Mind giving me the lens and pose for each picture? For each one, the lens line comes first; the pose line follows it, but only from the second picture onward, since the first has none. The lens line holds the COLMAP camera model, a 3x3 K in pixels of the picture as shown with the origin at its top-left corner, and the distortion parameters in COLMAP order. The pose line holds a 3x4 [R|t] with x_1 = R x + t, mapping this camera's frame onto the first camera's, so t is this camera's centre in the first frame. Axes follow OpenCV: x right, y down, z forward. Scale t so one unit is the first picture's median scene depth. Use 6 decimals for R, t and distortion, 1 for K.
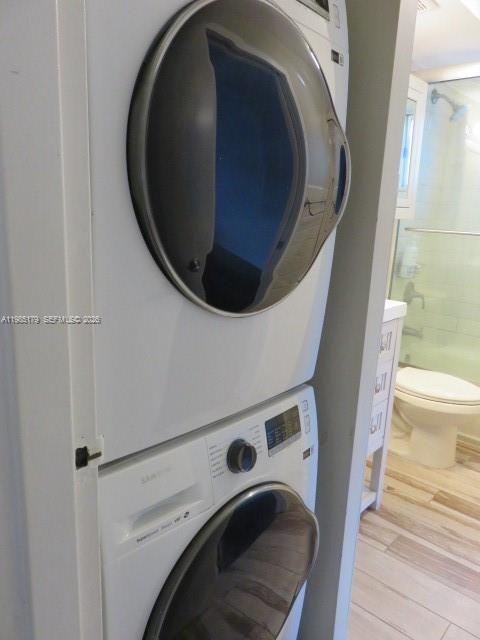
lens RADIAL K [[478.9, 0, 241.1], [0, 478.9, 315.8], [0, 0, 1]] dist [0.000527, -0.000649]
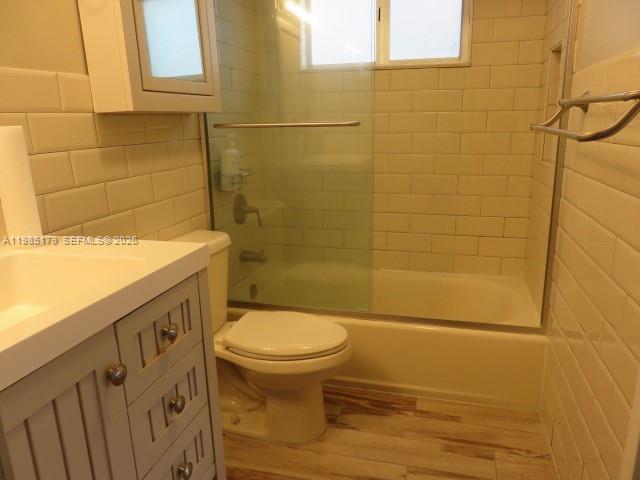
lens RADIAL K [[478.9, 0, 320.3], [0, 478.9, 240.4], [0, 0, 1]] dist [0.000527, -0.000649]
pose [[0.890566, -0.175638, 0.419576, 0.141424], [0.162300, 0.984423, 0.067600, -0.030822], [-0.424914, 0.007894, 0.905200, 0.257291]]
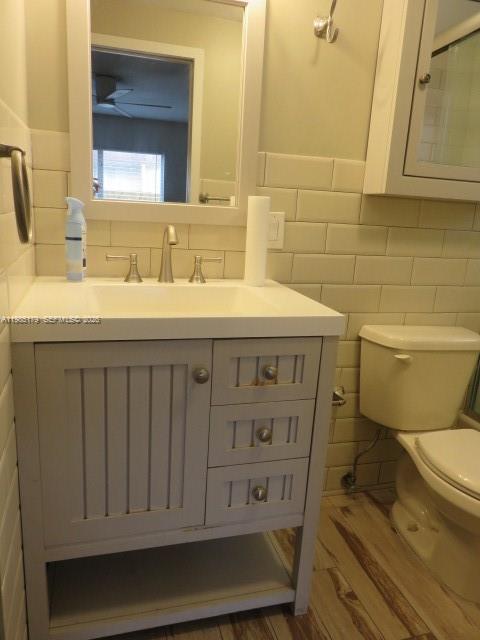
lens RADIAL K [[478.9, 0, 241.2], [0, 478.9, 321.9], [0, 0, 1]] dist [0.000527, -0.000649]
pose [[0.855216, 0.132206, -0.501126, 0.350340], [-0.137393, 0.990155, 0.026746, -0.010301], [0.499729, 0.045977, 0.864961, 0.249029]]
